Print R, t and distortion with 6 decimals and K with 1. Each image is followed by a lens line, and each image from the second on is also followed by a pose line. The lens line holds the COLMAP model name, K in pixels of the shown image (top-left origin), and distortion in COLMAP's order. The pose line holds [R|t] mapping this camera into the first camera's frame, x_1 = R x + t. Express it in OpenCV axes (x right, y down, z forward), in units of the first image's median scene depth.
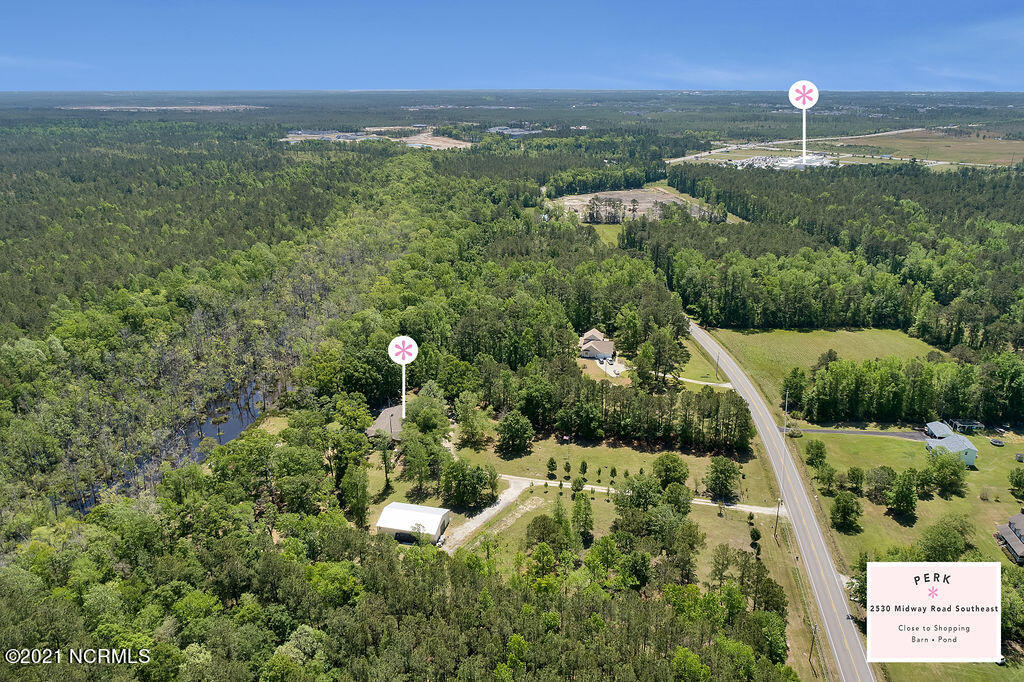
lens RADIAL K [[701.2, 0, 514.5], [0, 701.2, 341.3], [0, 0, 1]] dist [0.000125, 0.005340]
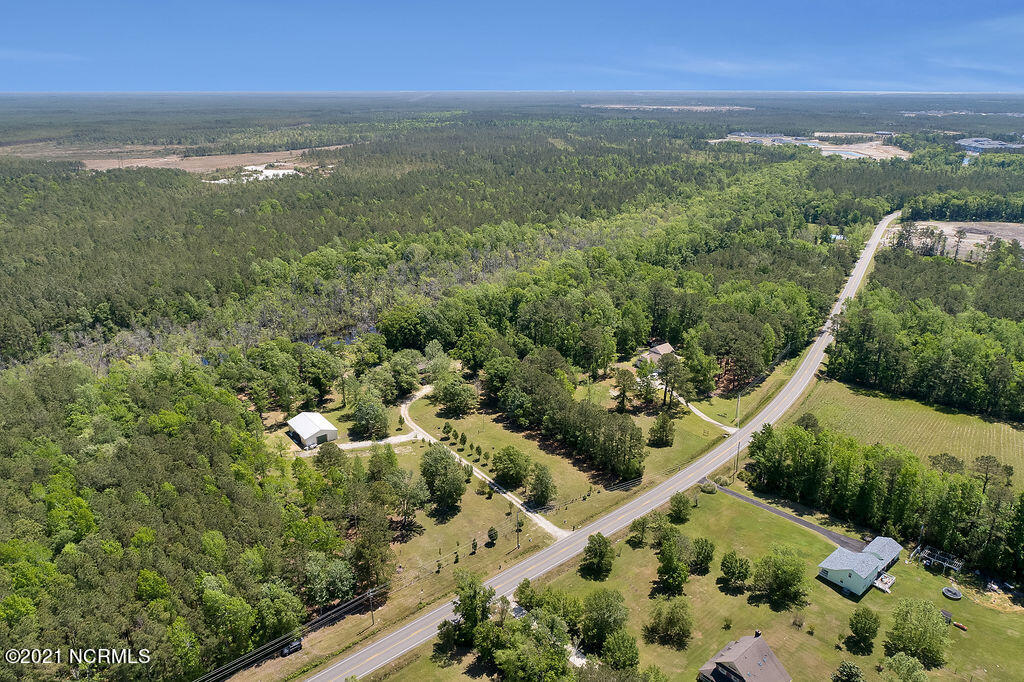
lens RADIAL K [[701.2, 0, 506.7], [0, 701.2, 339.9], [0, 0, 1]] dist [0.000125, 0.005340]
pose [[0.778610, 0.218398, -0.588276, 0.673808], [-0.220671, 0.972896, 0.069119, -0.053808], [0.587427, 0.075999, 0.805701, 0.132612]]
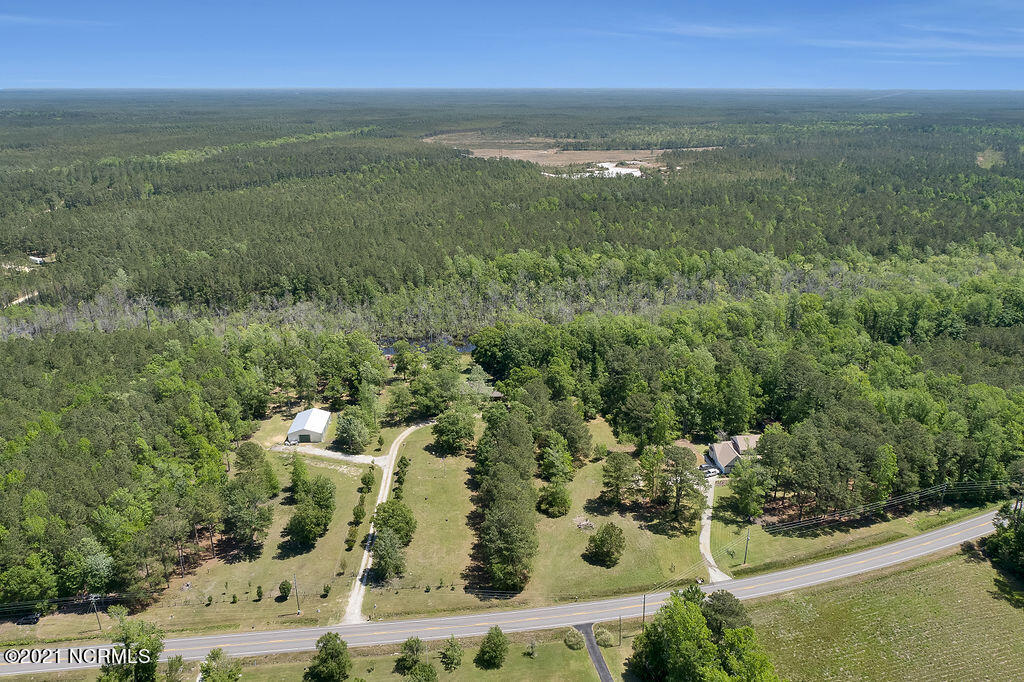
lens RADIAL K [[719.3, 0, 514.7], [0, 719.3, 342.4], [0, 0, 1]] dist [0.007172, -0.000725]
pose [[0.302269, 0.329179, -0.894581, 0.872959], [-0.333915, 0.915581, 0.224081, -0.241615], [0.892824, 0.230982, 0.386669, 0.629444]]
